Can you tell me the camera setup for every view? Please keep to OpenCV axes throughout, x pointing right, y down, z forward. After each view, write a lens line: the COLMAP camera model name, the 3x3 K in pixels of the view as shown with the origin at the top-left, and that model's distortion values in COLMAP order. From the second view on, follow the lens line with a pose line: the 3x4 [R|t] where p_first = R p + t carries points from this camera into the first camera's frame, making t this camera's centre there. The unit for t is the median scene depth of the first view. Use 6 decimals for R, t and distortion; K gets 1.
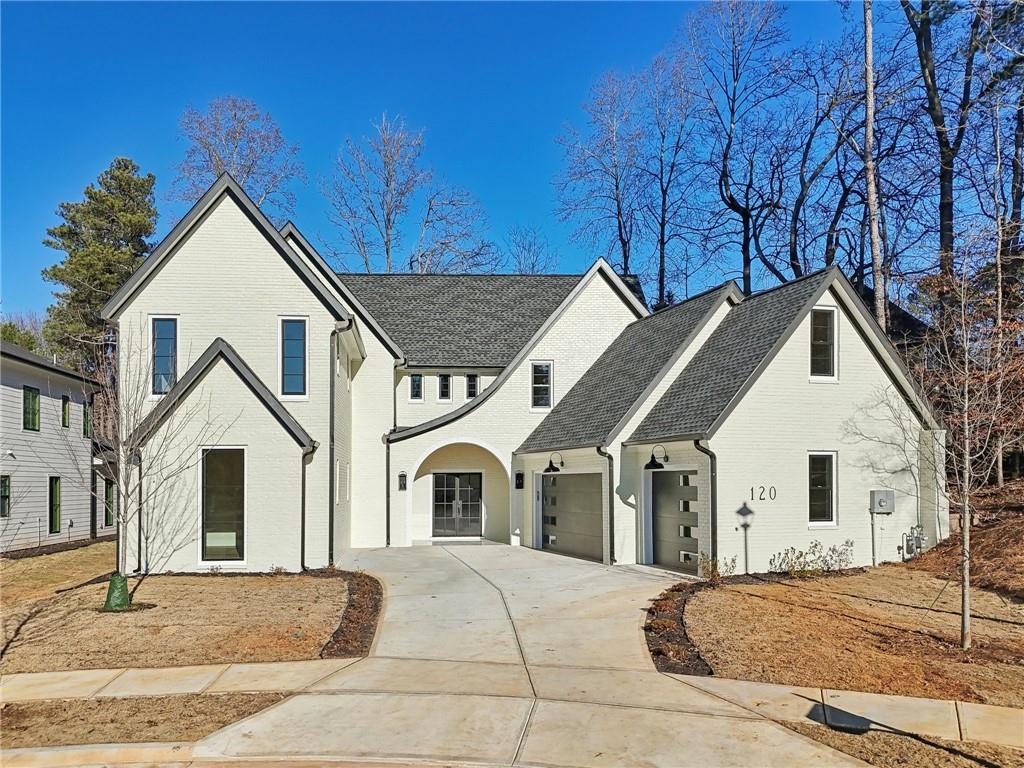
lens RADIAL K [[779.6, 0, 447.3], [0, 779.6, 468.4], [0, 0, 1]] dist [0.075898, -0.076059]
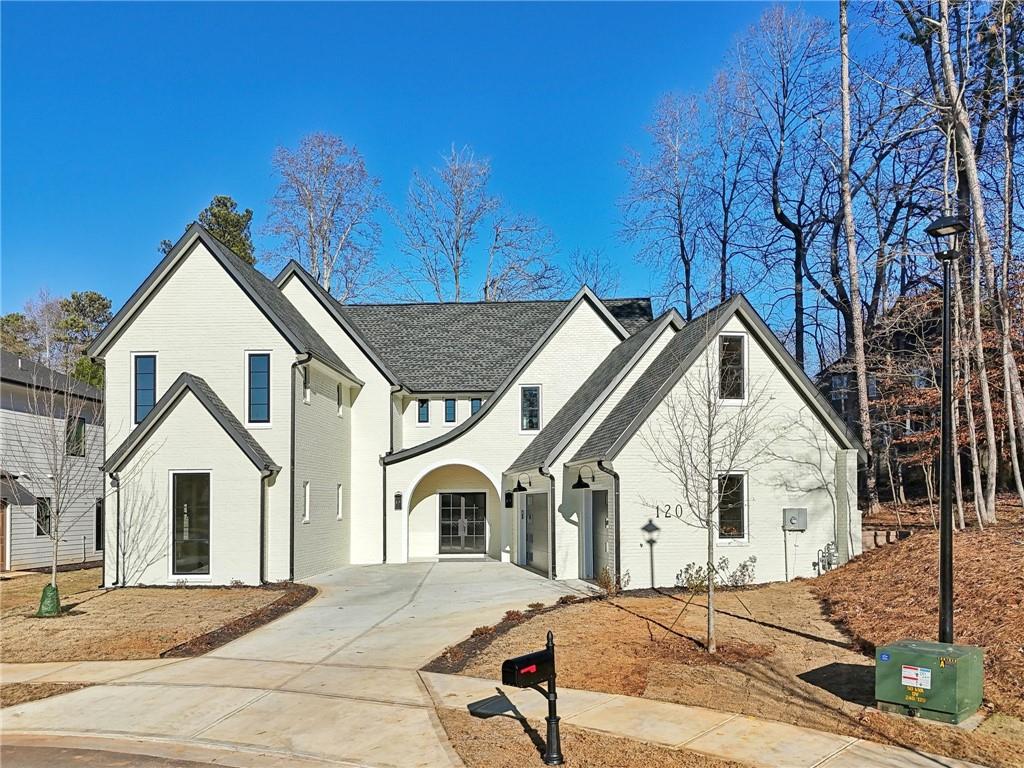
lens RADIAL K [[784.8, 0, 511.8], [0, 784.8, 476.4], [0, 0, 1]] dist [0.077794, -0.095508]
pose [[0.995304, -0.007615, -0.096499, 0.259214], [0.006333, 0.999888, -0.013580, -0.001811], [0.096592, 0.012905, 0.995240, -0.060501]]
